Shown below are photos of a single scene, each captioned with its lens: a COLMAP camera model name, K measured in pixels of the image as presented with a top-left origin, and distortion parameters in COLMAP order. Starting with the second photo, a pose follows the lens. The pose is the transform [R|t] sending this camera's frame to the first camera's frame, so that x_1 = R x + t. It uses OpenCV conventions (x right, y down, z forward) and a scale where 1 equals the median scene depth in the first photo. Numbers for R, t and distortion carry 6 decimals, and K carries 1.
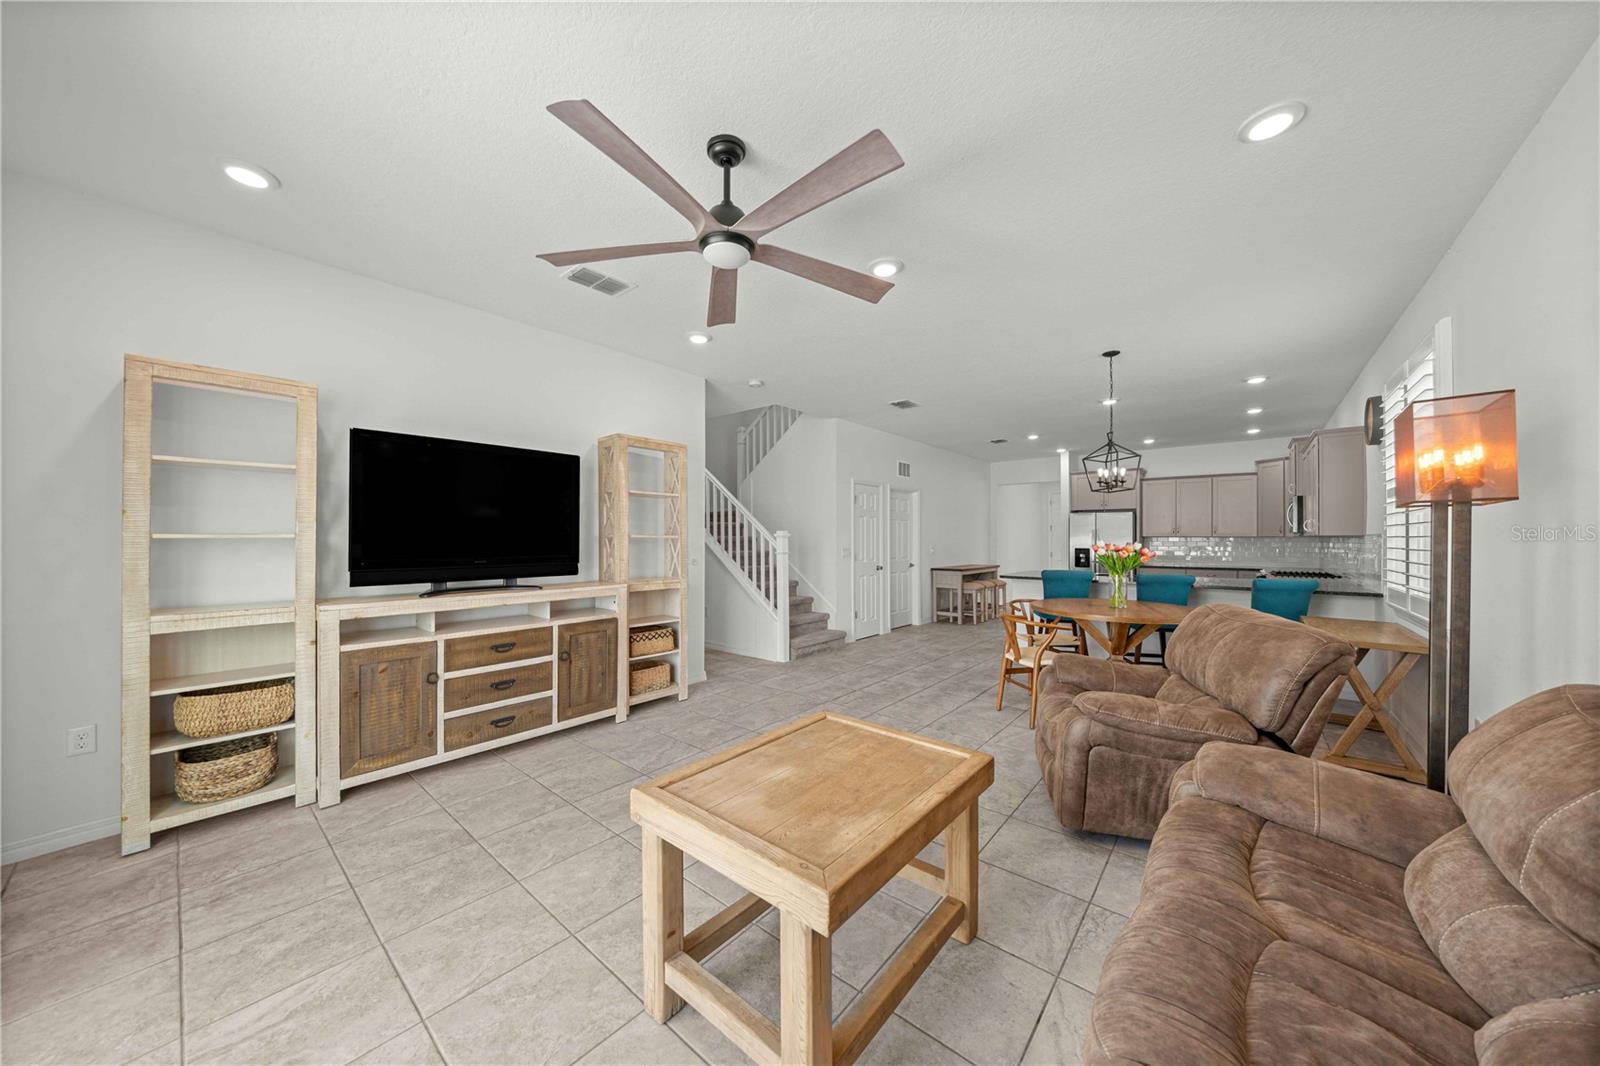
lens RADIAL K [[532.7, 0, 800.1], [0, 532.7, 538.9], [0, 0, 1]] dist [0.002074, 0.000009]
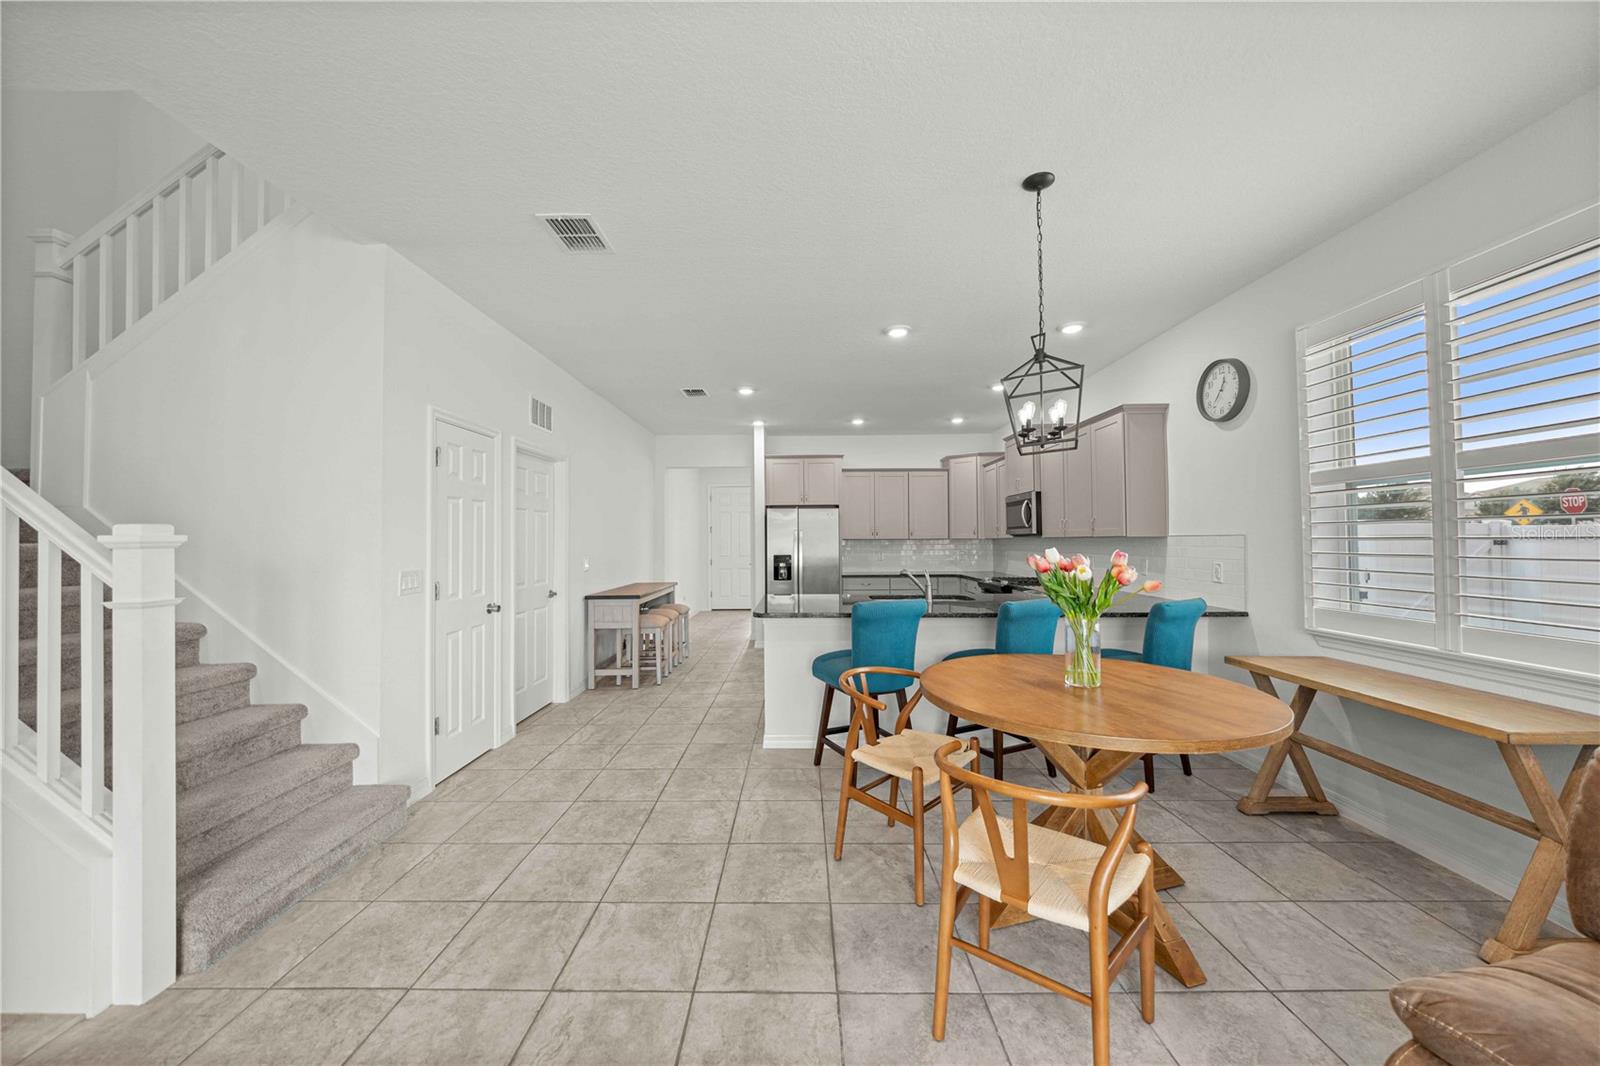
lens RADIAL K [[581.1, 0, 797.9], [0, 581.1, 527.3], [0, 0, 1]] dist [-0.003967, -0.000918]
pose [[0.776723, 0.009376, 0.629773, 0.033379], [0.007389, 0.999685, -0.023996, -0.002780], [-0.629799, 0.023292, 0.776409, 0.426725]]
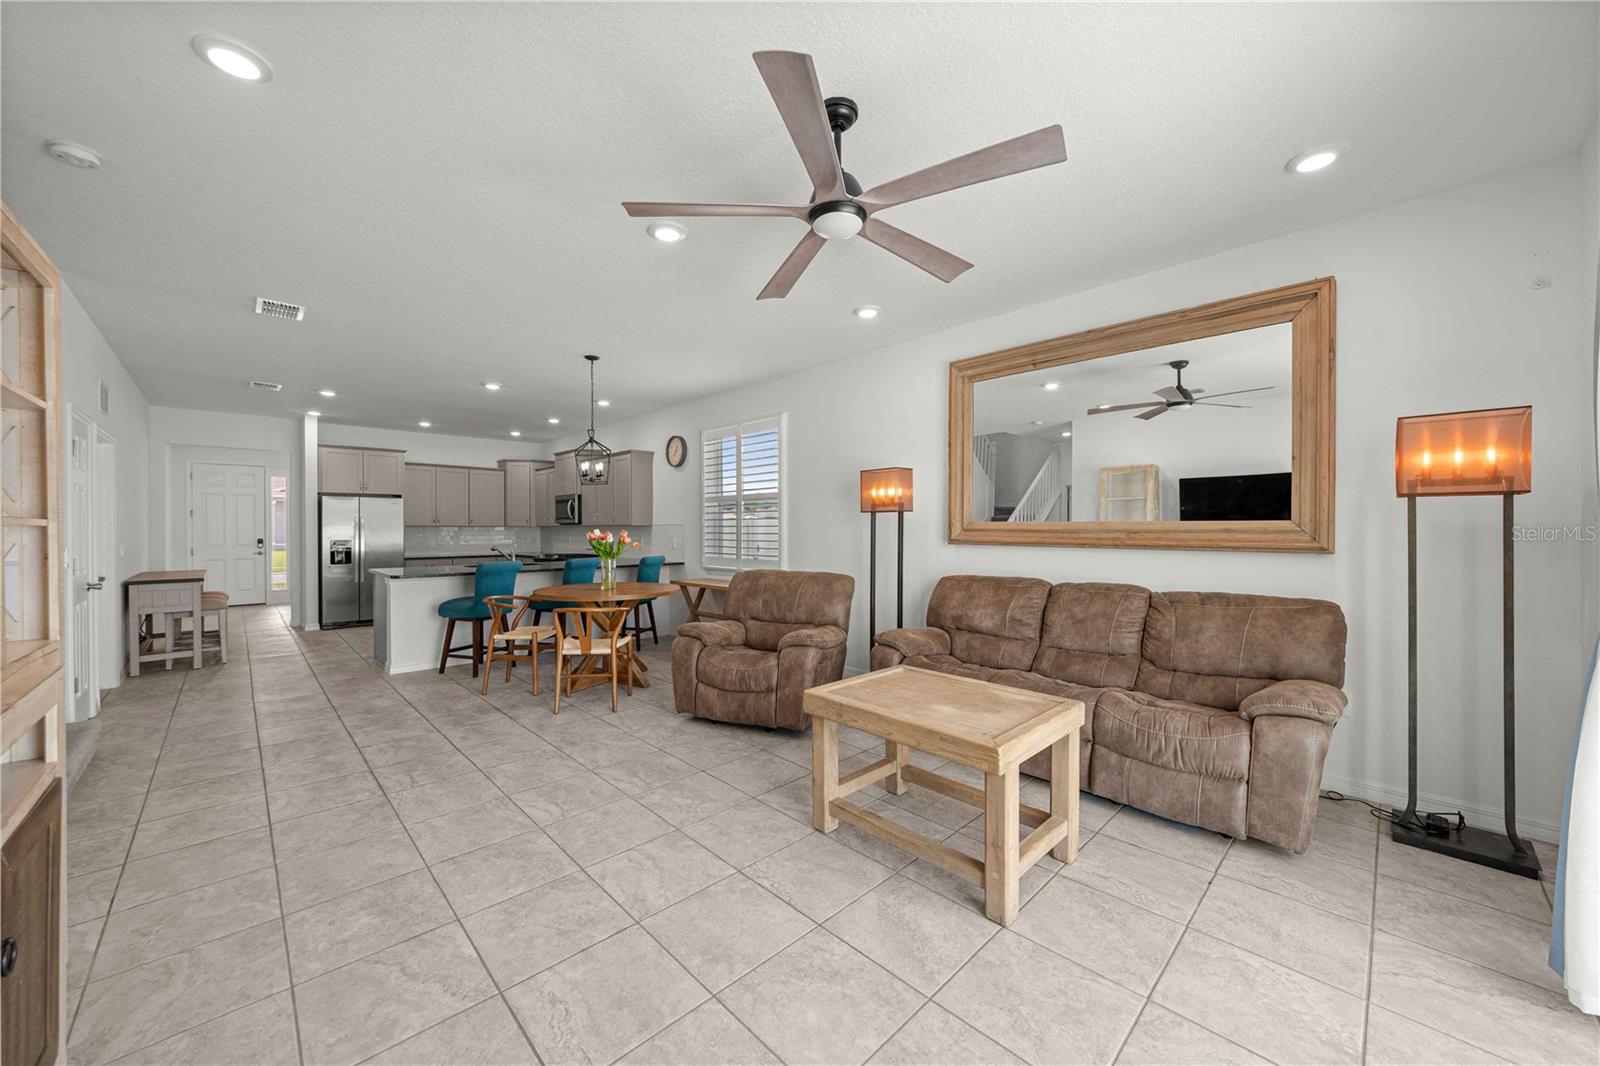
lens RADIAL K [[581.1, 0, 800.8], [0, 581.1, 529.2], [0, 0, 1]] dist [-0.003967, -0.000918]
pose [[0.108810, -0.002770, 0.994059, -0.325947], [0.003010, 0.999992, 0.002457, 0.000495], [-0.994058, 0.002725, 0.108817, 0.265125]]
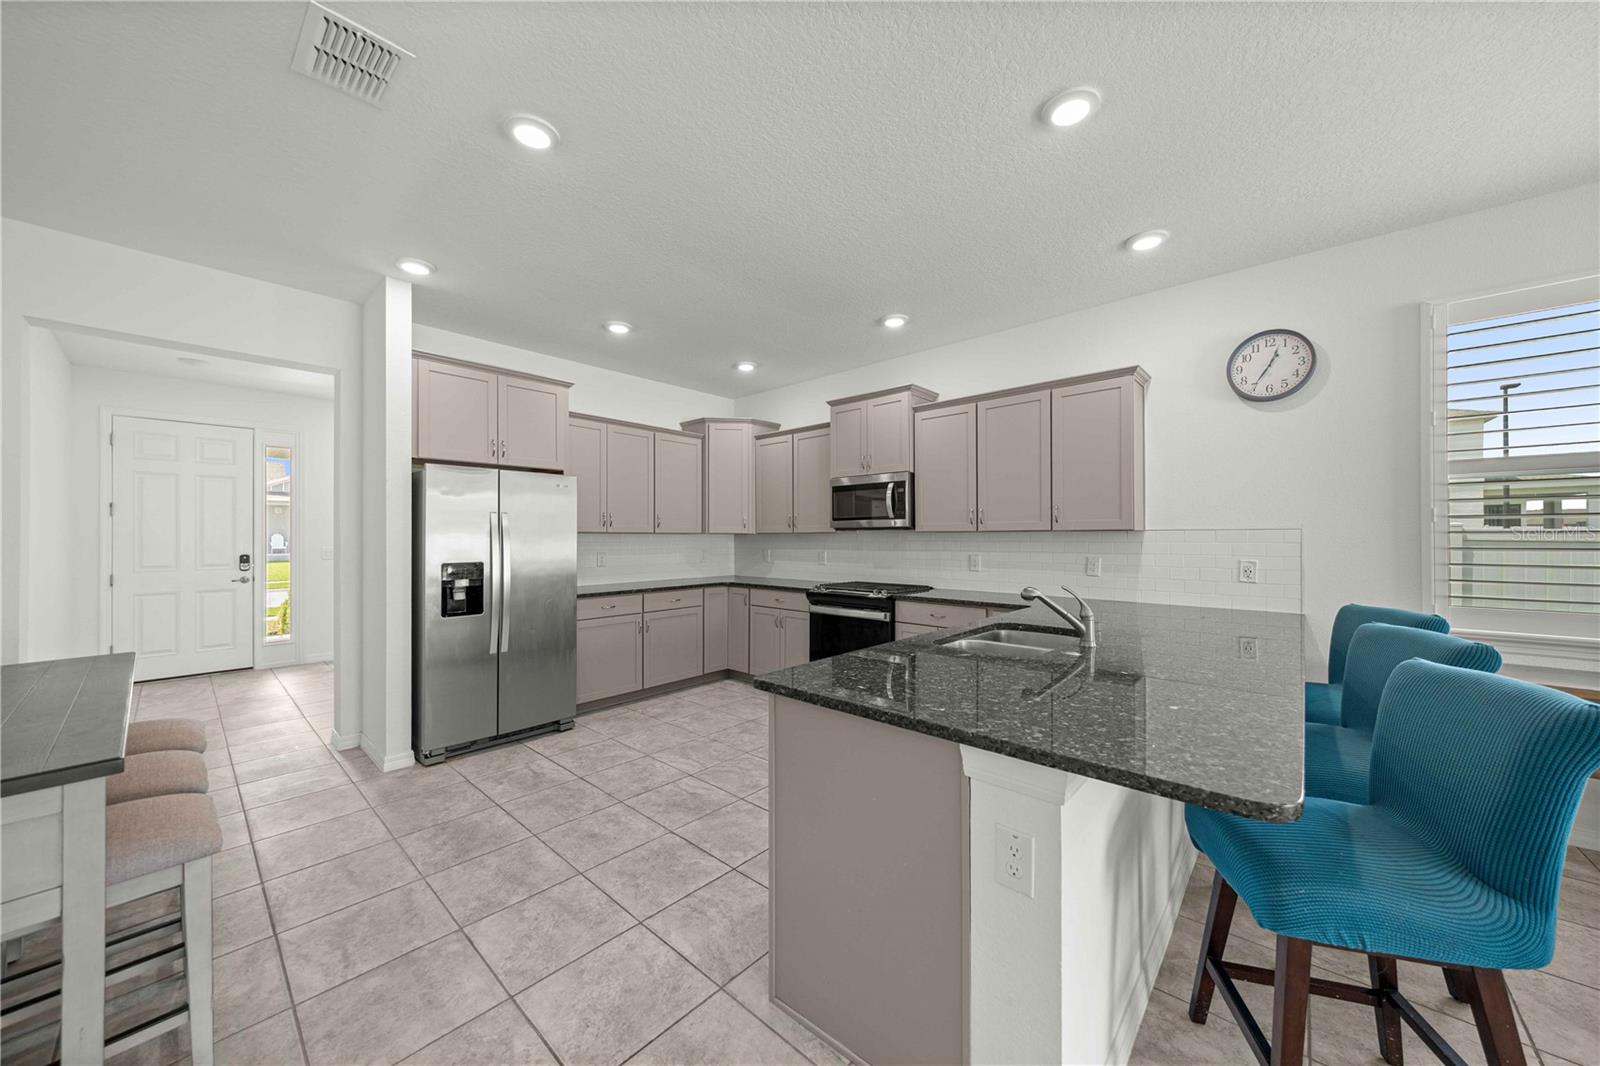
lens RADIAL K [[546.8, 0, 808.2], [0, 546.8, 534.0], [0, 0, 1]] dist [0.001507, 0.000425]
pose [[0.033934, 0.004674, 0.999413, 0.203422], [0.002065, 0.999987, -0.004747, -0.000220], [-0.999422, 0.002224, 0.033924, 0.928228]]
